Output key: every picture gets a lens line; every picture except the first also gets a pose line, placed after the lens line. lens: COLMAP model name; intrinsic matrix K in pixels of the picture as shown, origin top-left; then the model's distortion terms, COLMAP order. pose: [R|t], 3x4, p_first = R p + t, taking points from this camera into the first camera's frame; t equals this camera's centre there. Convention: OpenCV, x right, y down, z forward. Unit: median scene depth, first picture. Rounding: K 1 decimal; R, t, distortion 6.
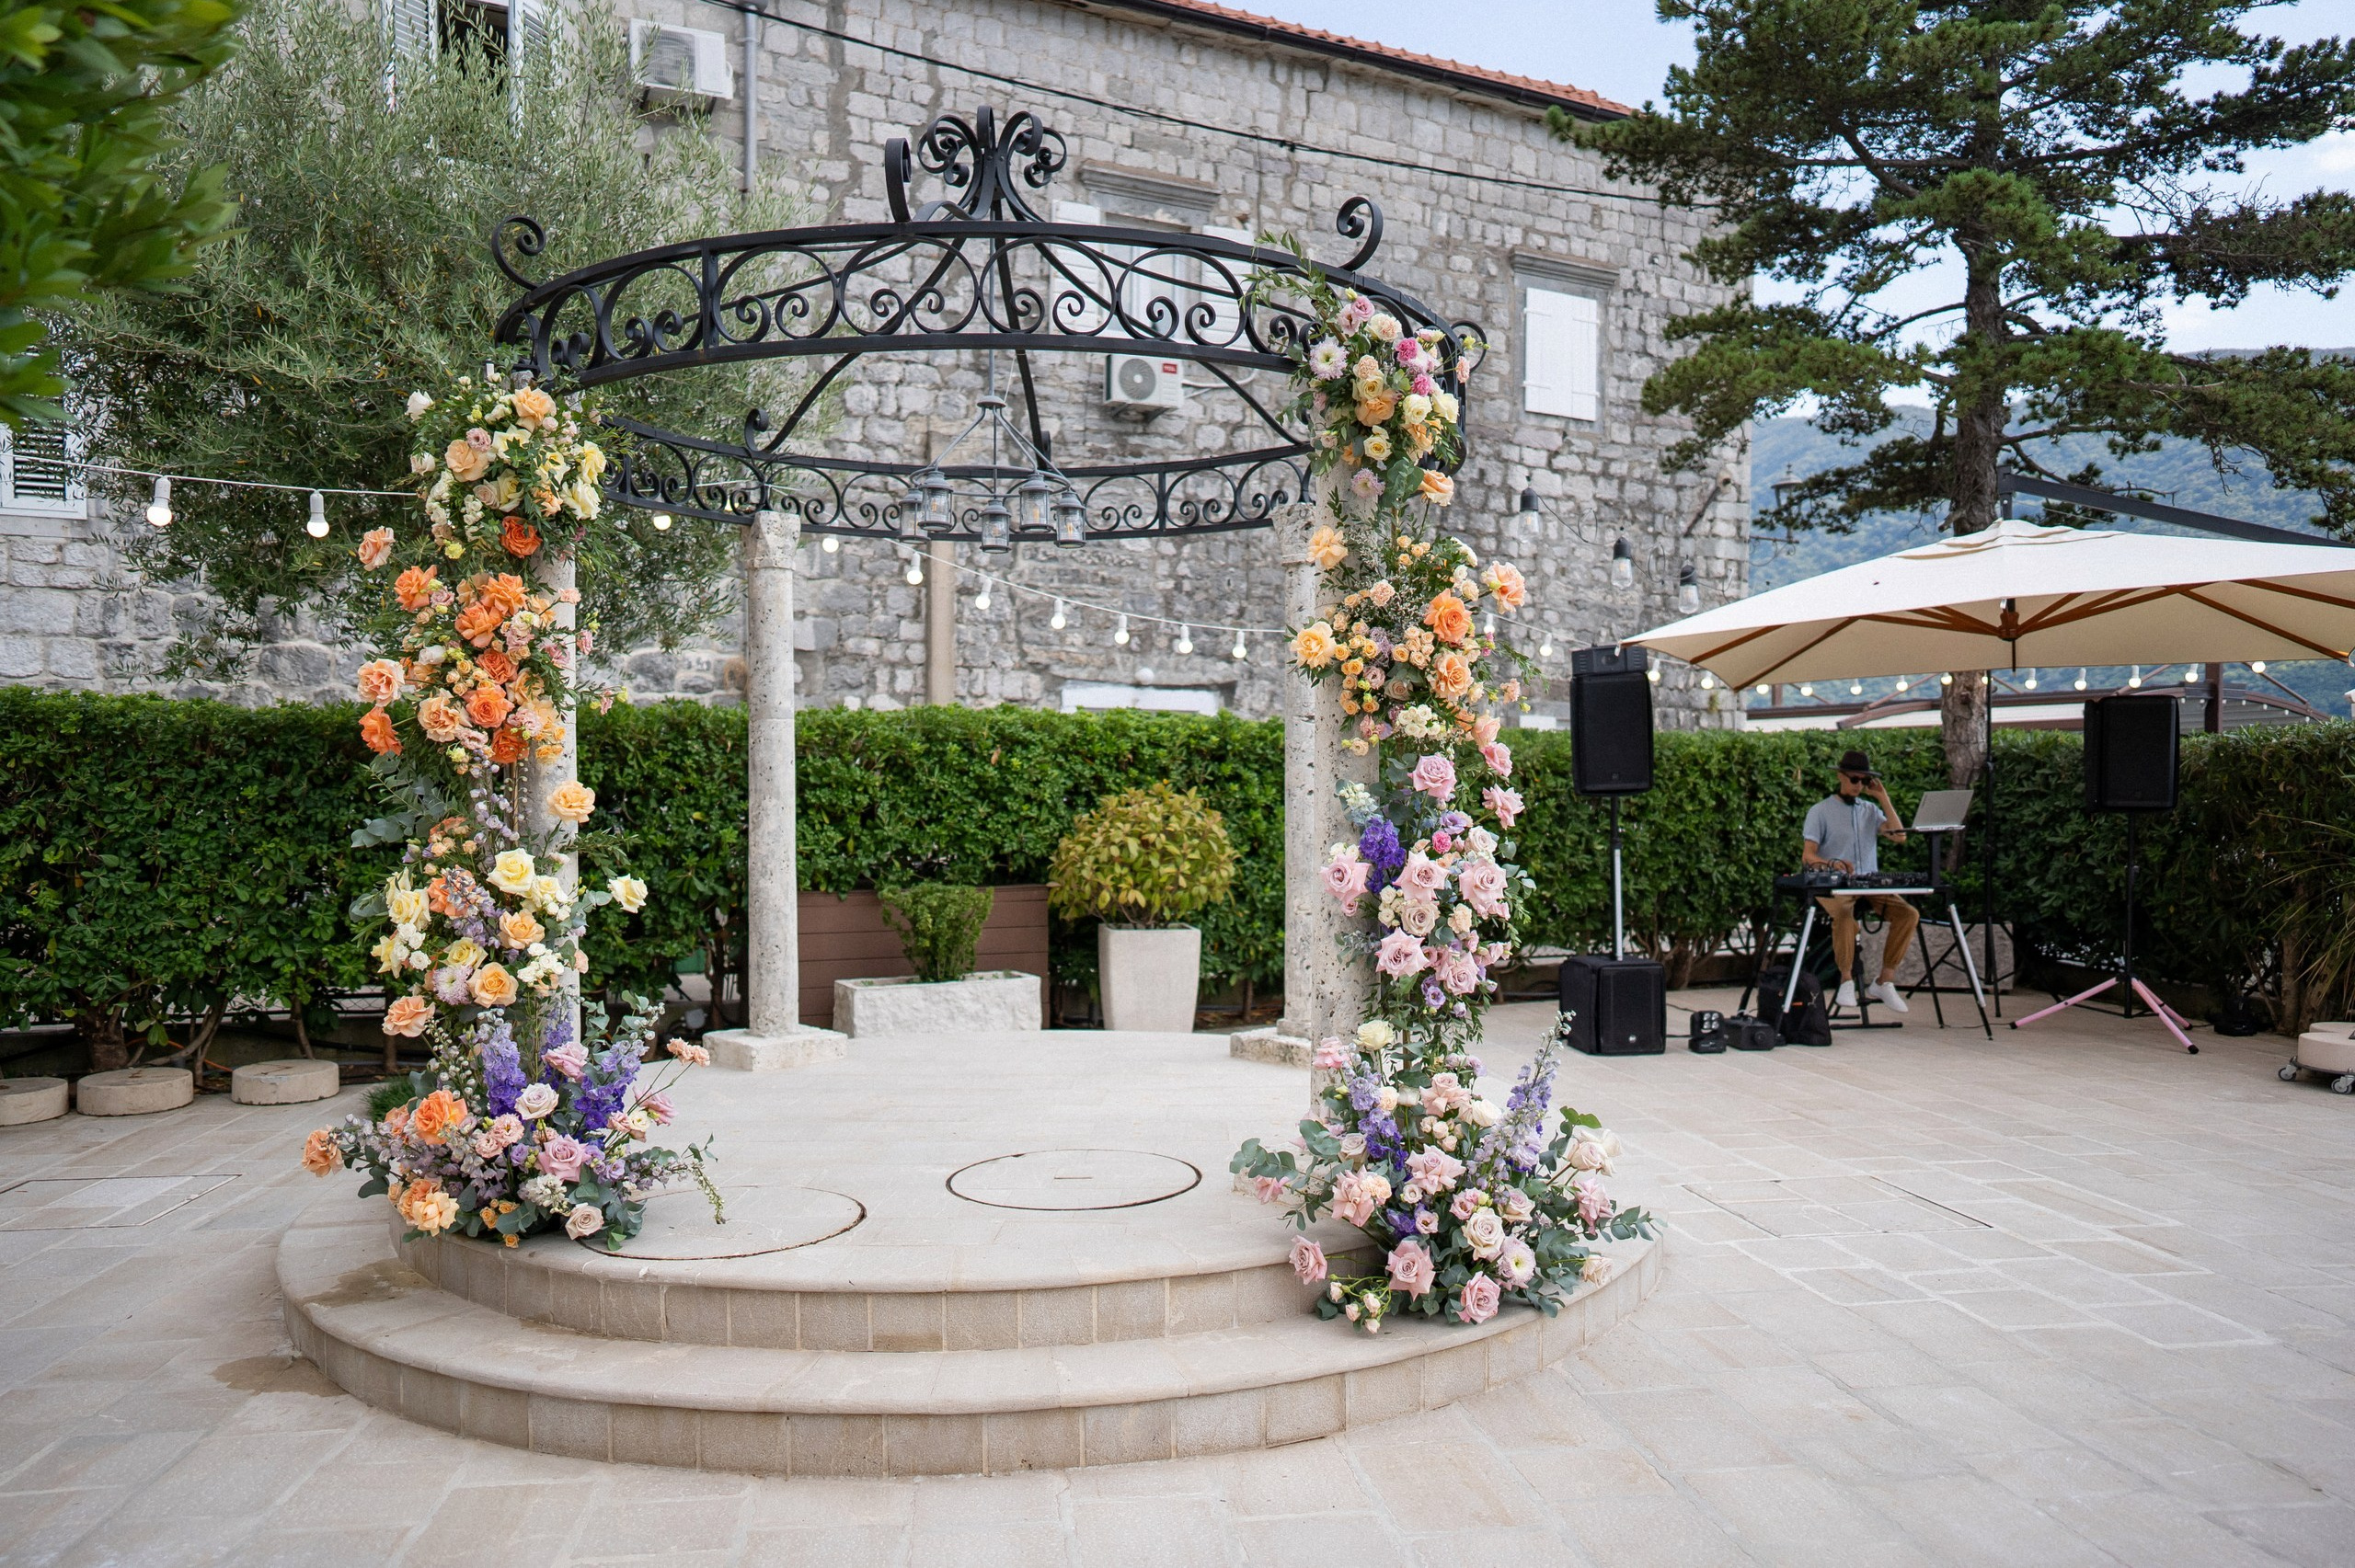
lens RADIAL K [[1617.4, 0, 1190.7], [0, 1617.4, 817.6], [0, 0, 1]] dist [-0.039900, 0.048513]
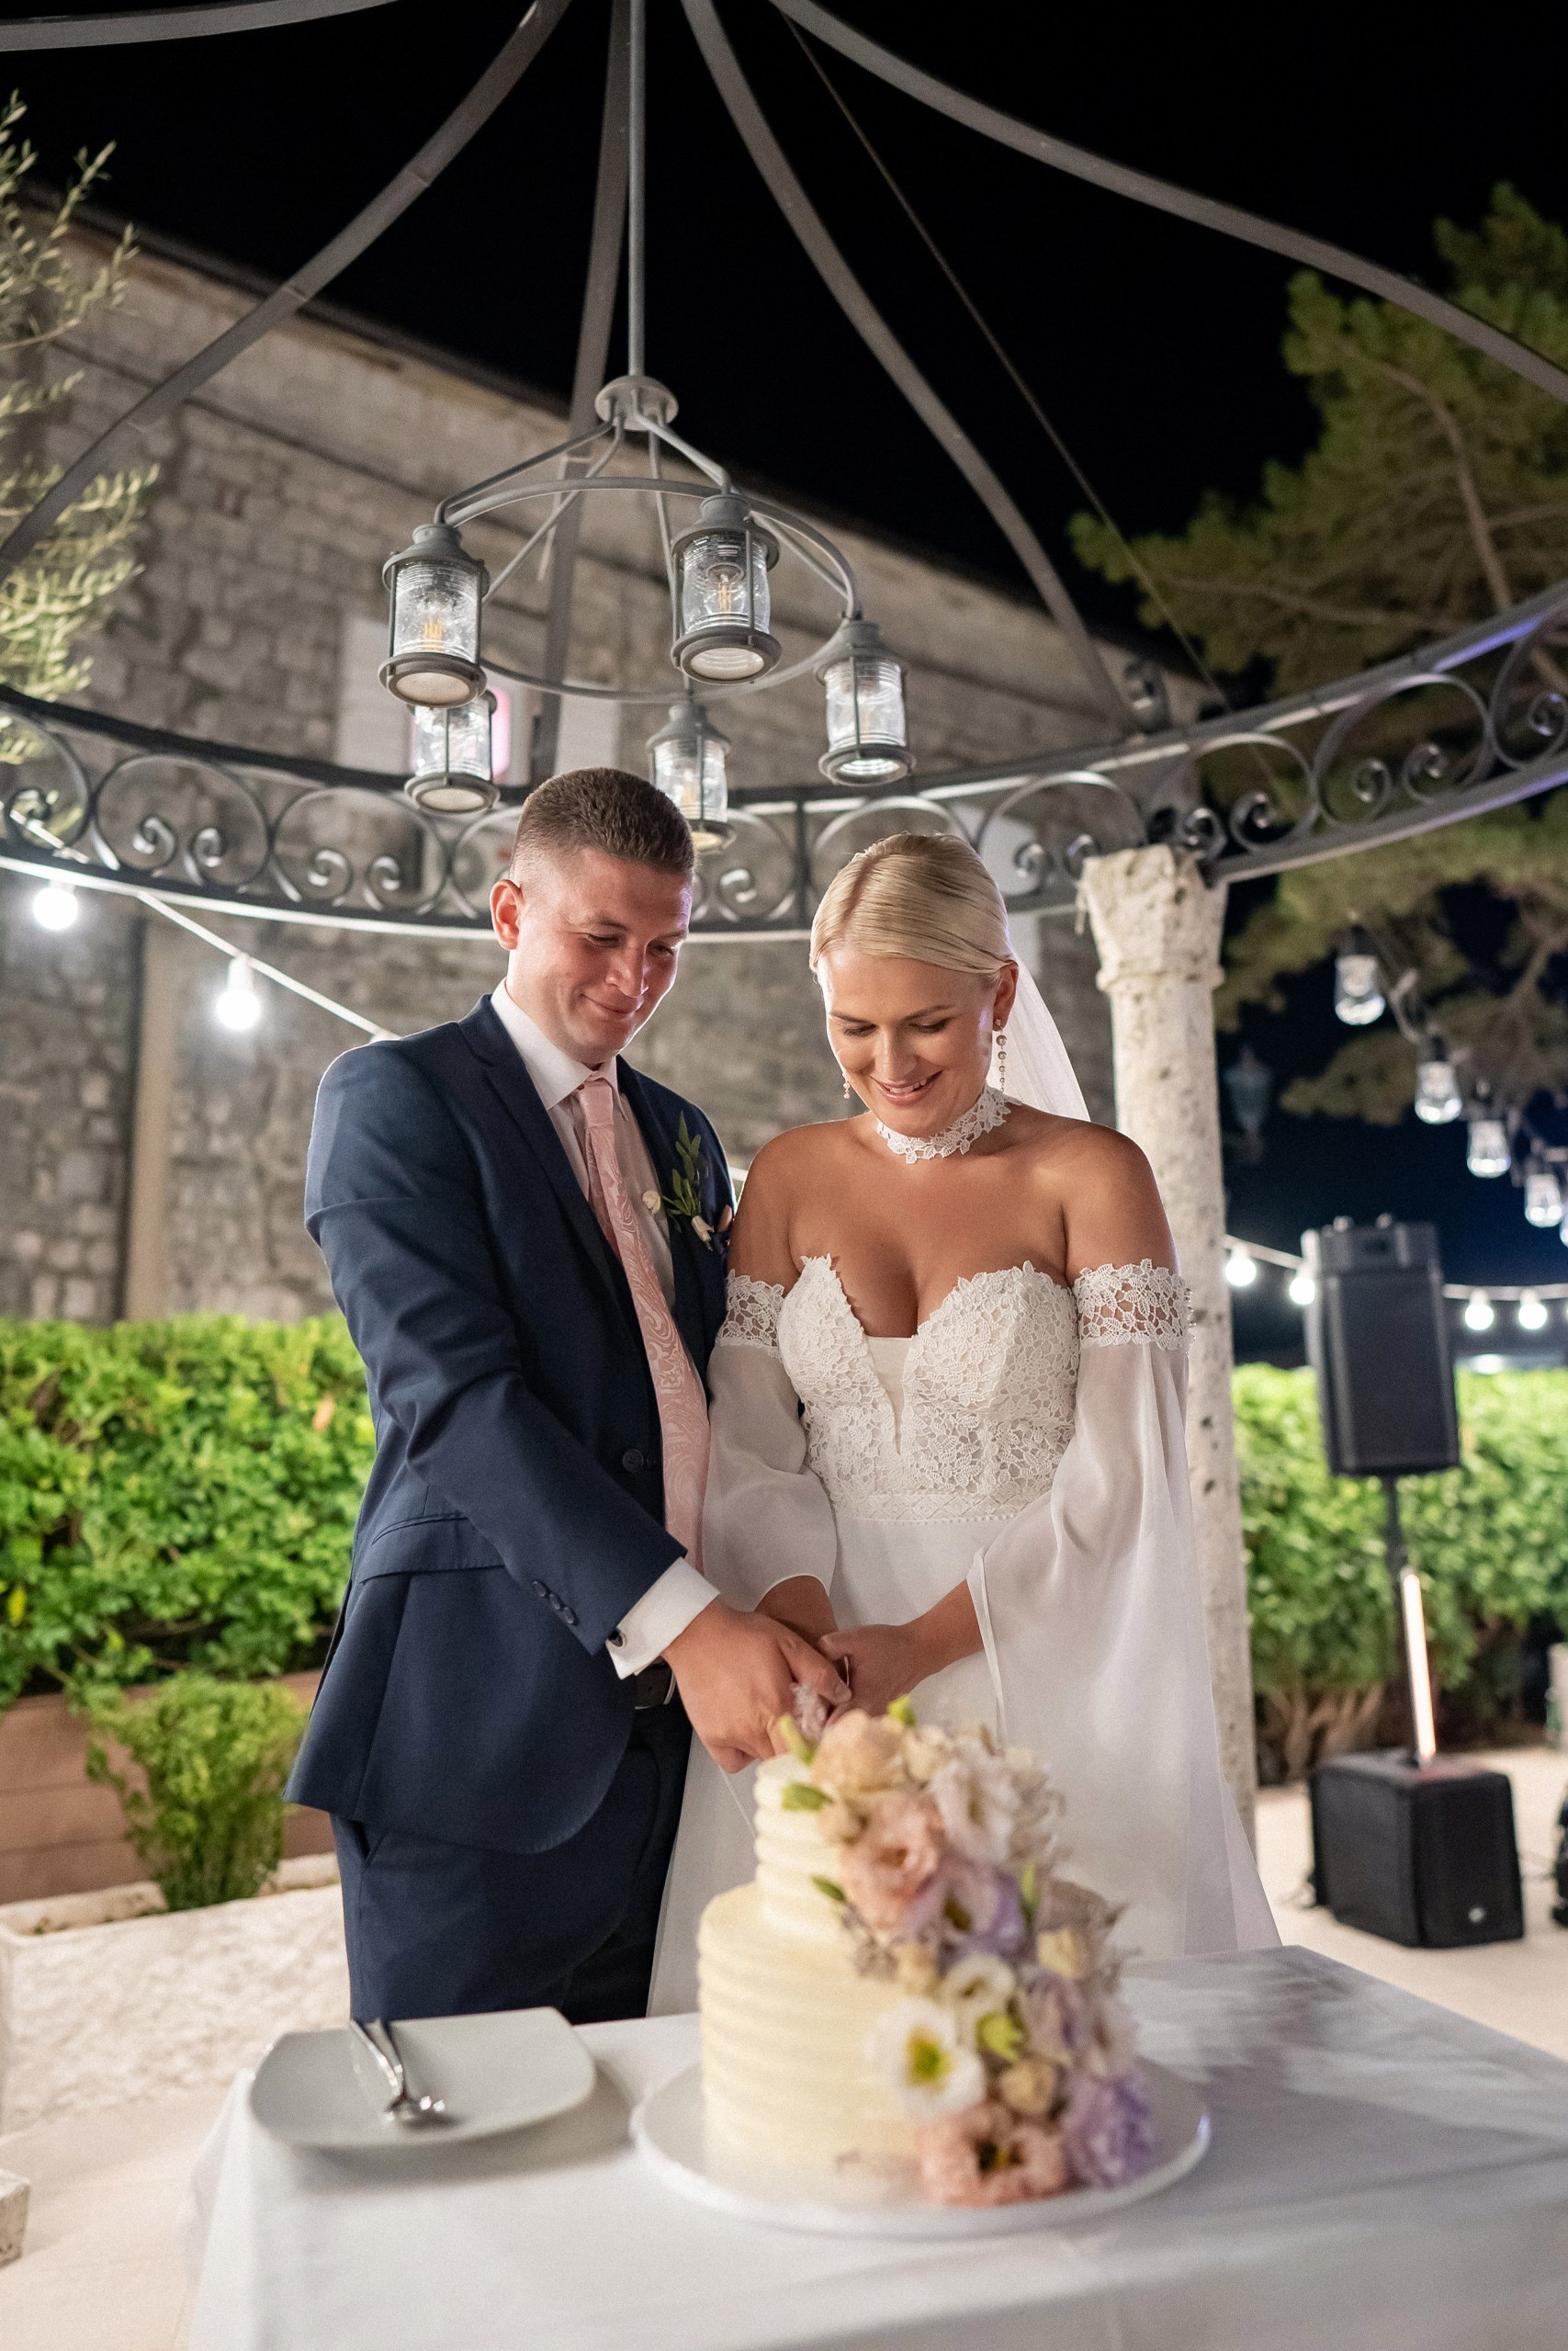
lens RADIAL K [[1658.3, 0, 691.2], [0, 1658.3, 1134.5], [0, 0, 1]] dist [-0.000642, 0.001826]
pose [[0.973553, 0.030785, 0.226379, -0.154737], [0.018901, 0.976630, -0.214095, -0.011384], [-0.227680, 0.212712, 0.950219, 0.538248]]
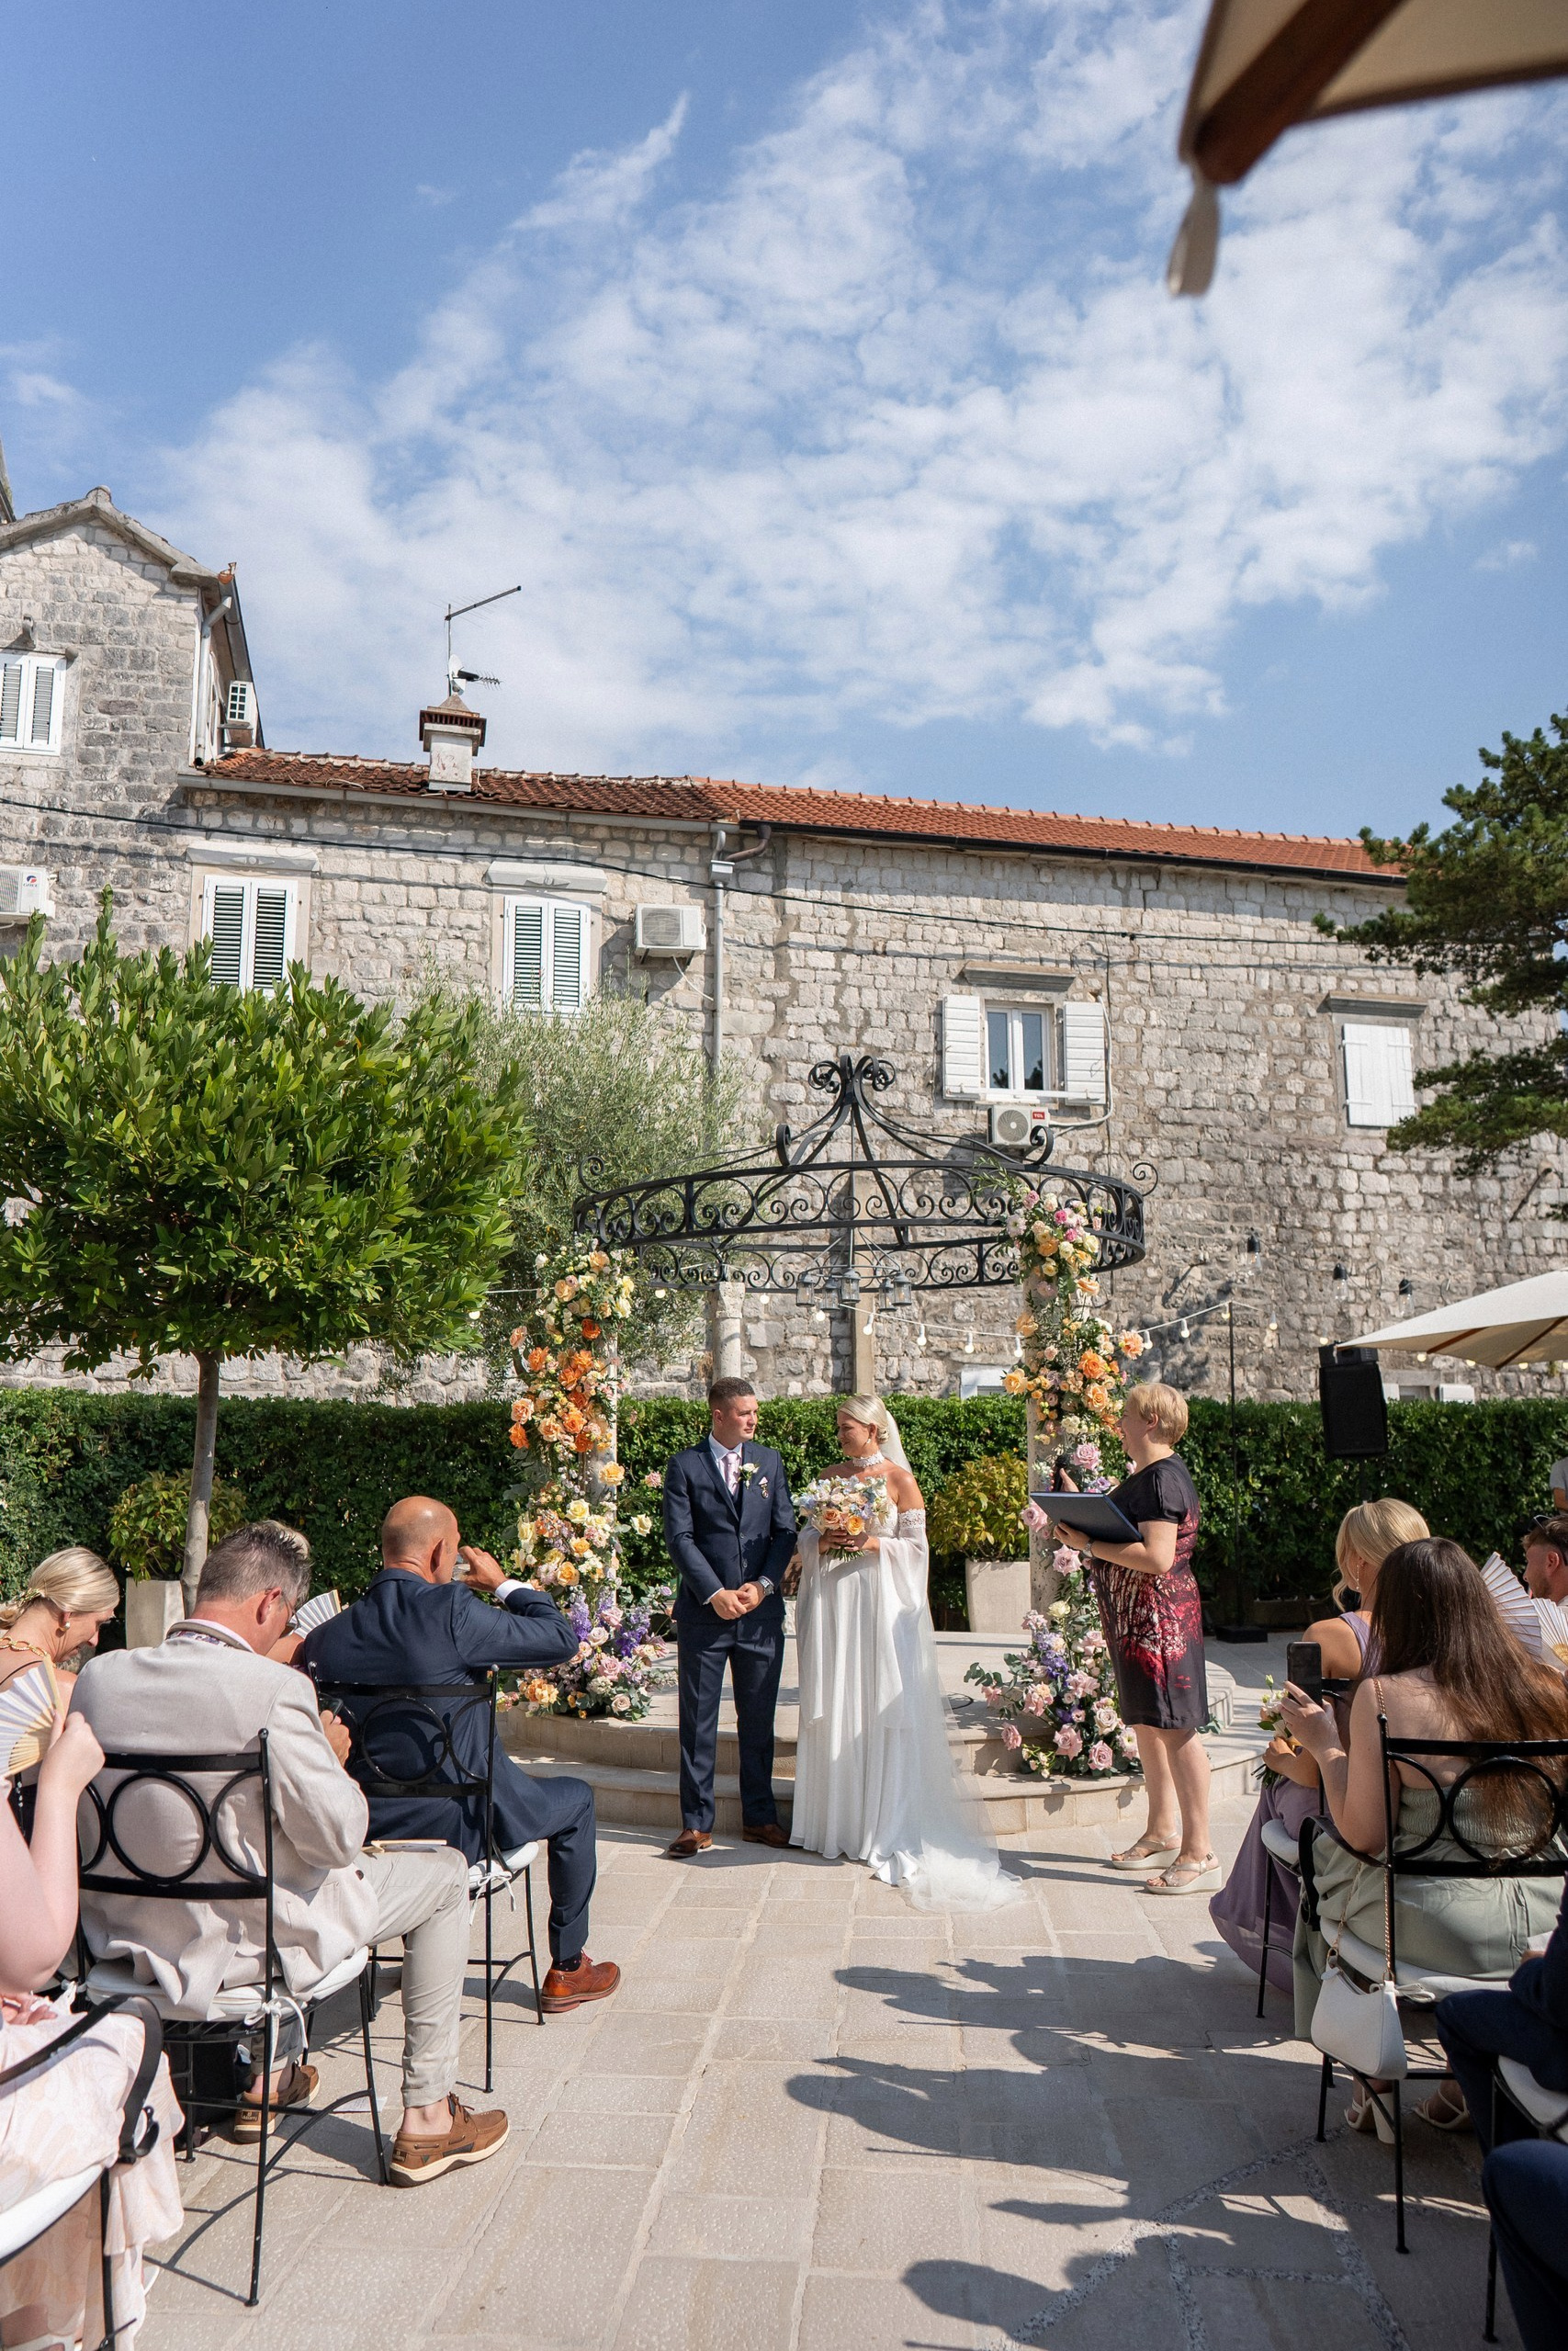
lens RADIAL K [[1553.4, 0, 782.3], [0, 1553.4, 1168.5], [0, 0, 1]] dist [-0.032830, 0.002886]
pose [[0.973600, -0.048078, -0.223141, 0.102565], [0.004171, 0.981150, -0.193200, -0.004236], [0.228224, 0.187169, 0.955448, -0.342968]]
